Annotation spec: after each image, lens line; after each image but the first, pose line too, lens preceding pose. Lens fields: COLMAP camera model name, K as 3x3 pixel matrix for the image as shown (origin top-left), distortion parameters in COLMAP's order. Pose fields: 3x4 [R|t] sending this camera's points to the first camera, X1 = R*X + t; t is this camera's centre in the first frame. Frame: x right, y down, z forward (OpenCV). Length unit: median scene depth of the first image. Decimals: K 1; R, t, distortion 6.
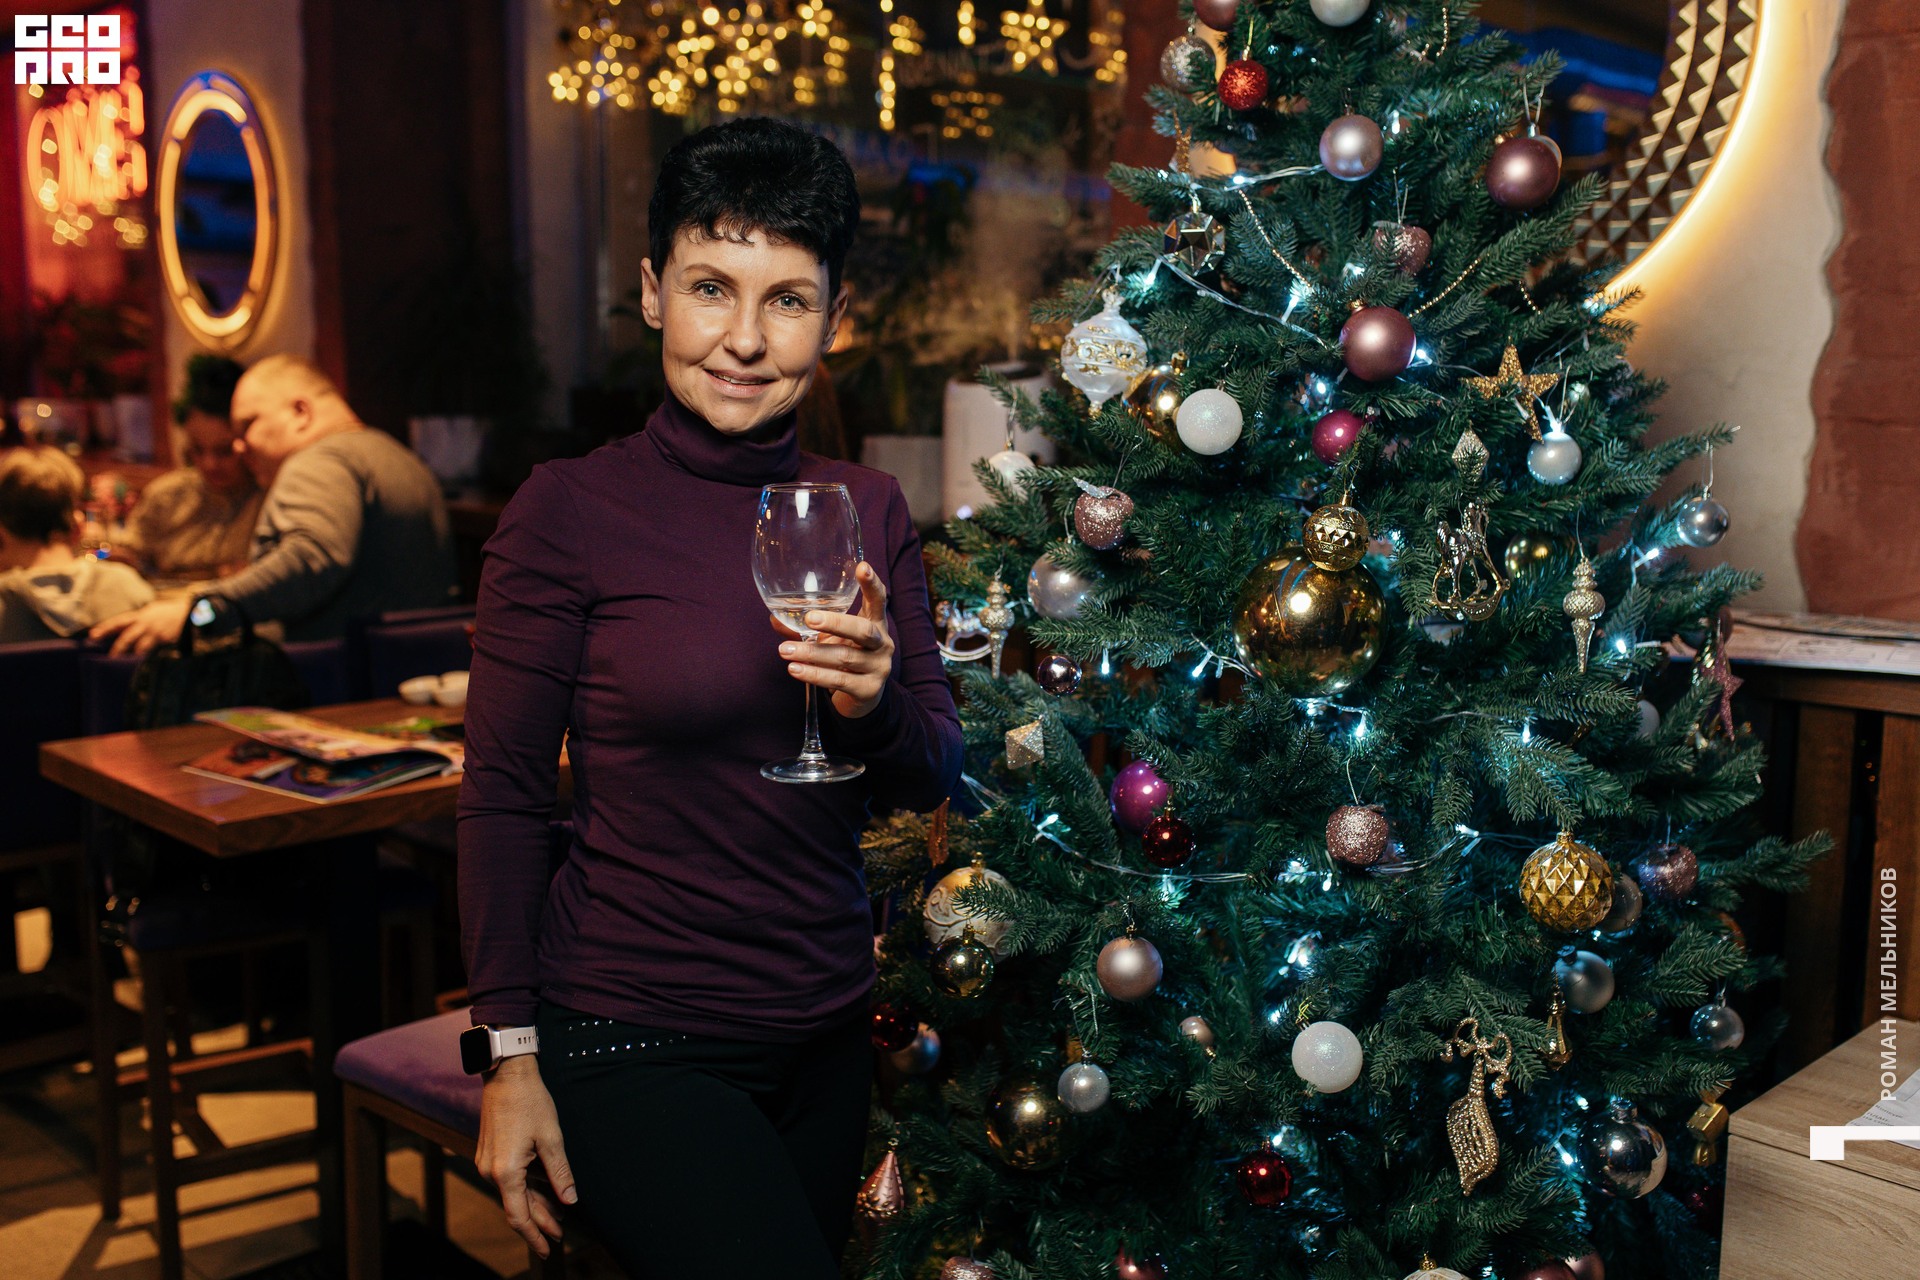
lens RADIAL K [[1856.8, 0, 960.0], [0, 1856.8, 640.0], [0, 0, 1]] dist [-0.014660, -0.000261]
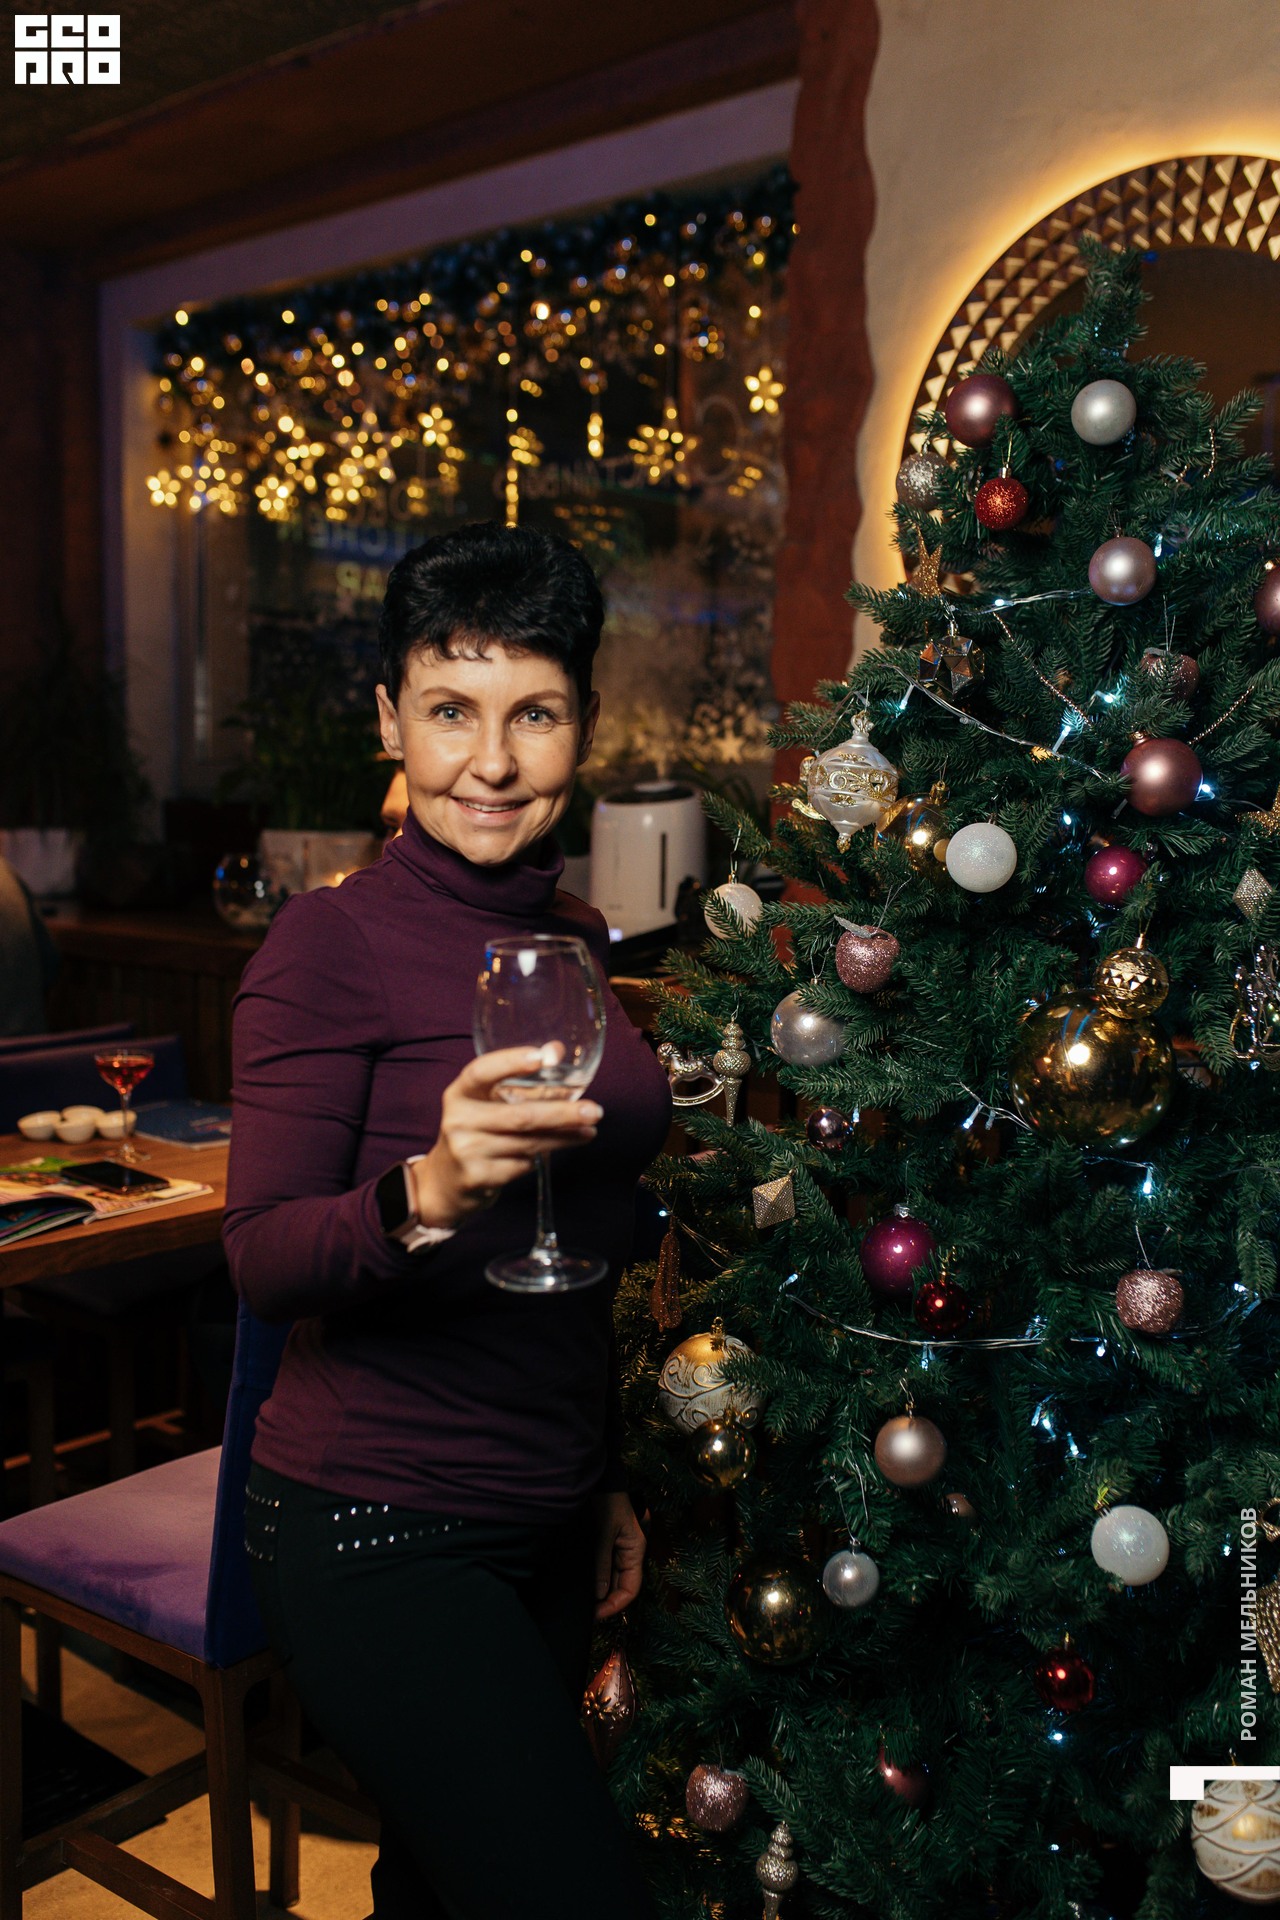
lens RADIAL K [[1856.8, 0, 640.0], [0, 1856.8, 960.0], [0, 0, 1]] dist [-0.014660, -0.000261]
pose [[0.997298, 0.002596, 0.073412, -0.098661], [0.000882, 0.998880, -0.047299, -0.019866], [-0.073453, 0.047236, 0.996179, 0.073589]]
